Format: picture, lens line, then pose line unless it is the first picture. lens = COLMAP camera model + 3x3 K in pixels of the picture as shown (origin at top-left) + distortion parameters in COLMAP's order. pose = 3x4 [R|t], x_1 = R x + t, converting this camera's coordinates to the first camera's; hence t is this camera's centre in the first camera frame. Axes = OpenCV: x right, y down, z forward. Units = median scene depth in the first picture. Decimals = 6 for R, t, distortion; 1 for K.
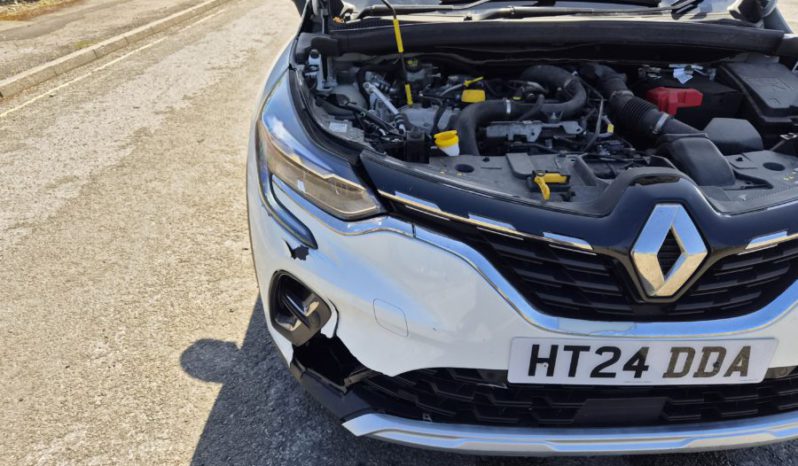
lens RADIAL K [[546.4, 0, 399.0], [0, 546.4, 233.0], [0, 0, 1]] dist [0.033590, -0.003282]
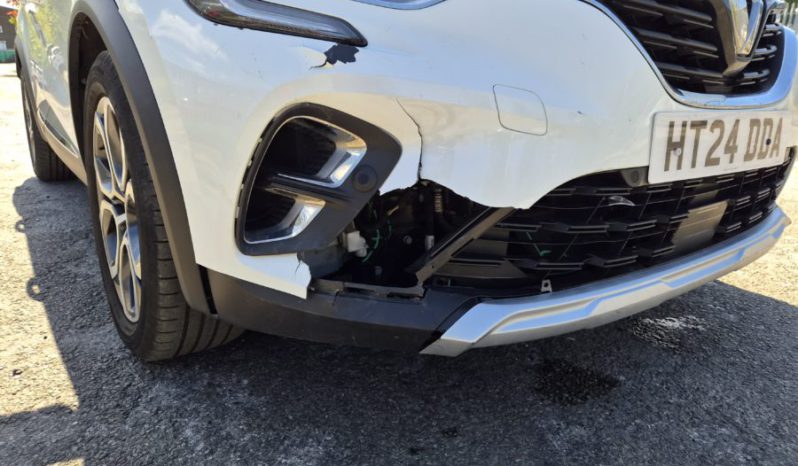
lens RADIAL K [[542.9, 0, 402.3], [0, 542.9, 225.0], [0, 0, 1]] dist [0.037856, -0.005209]
pose [[0.819102, -0.138085, 0.556781, -0.526751], [0.261711, 0.953653, -0.148502, 0.351826], [-0.510470, 0.267354, 0.817277, 0.562753]]
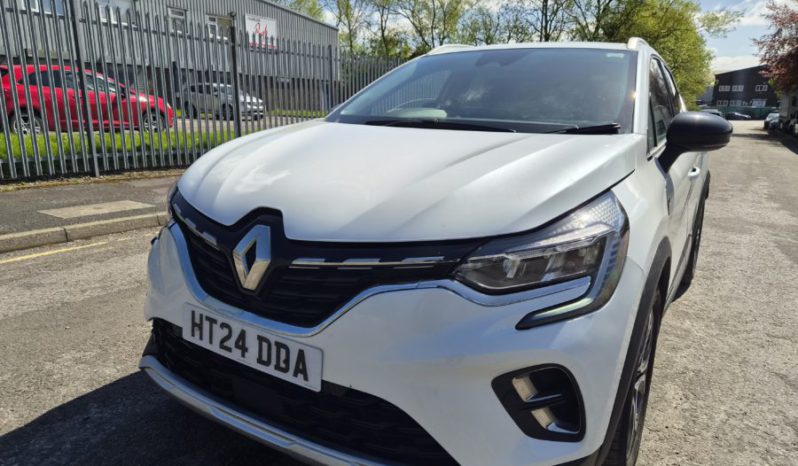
lens RADIAL K [[546.4, 0, 399.0], [0, 546.4, 233.0], [0, 0, 1]] dist [0.033590, -0.003282]
pose [[0.824032, 0.140006, -0.548972, 1.425325], [-0.296073, 0.932557, -0.206586, 0.144634], [0.483024, 0.332769, 0.809909, 0.007823]]
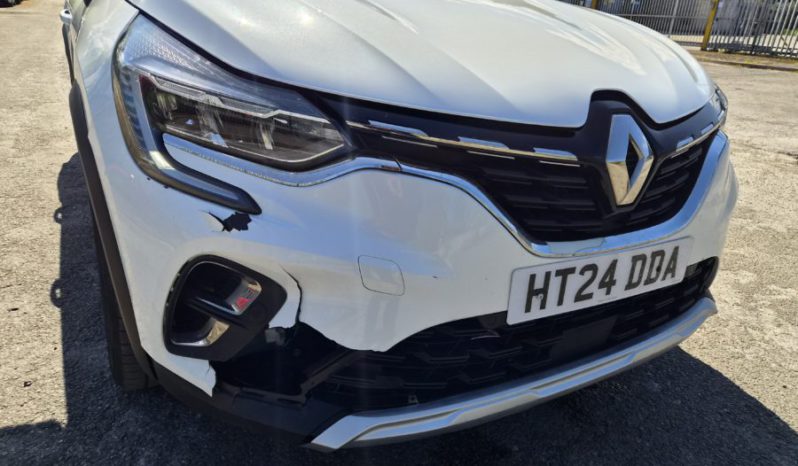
lens RADIAL K [[542.8, 0, 399.0], [0, 542.8, 233.0], [0, 0, 1]] dist [0.067585, -0.042887]
pose [[0.881241, -0.124941, 0.455856, -0.354441], [0.171406, 0.983256, -0.061864, 0.146879], [-0.440494, 0.132653, 0.887901, 0.254911]]
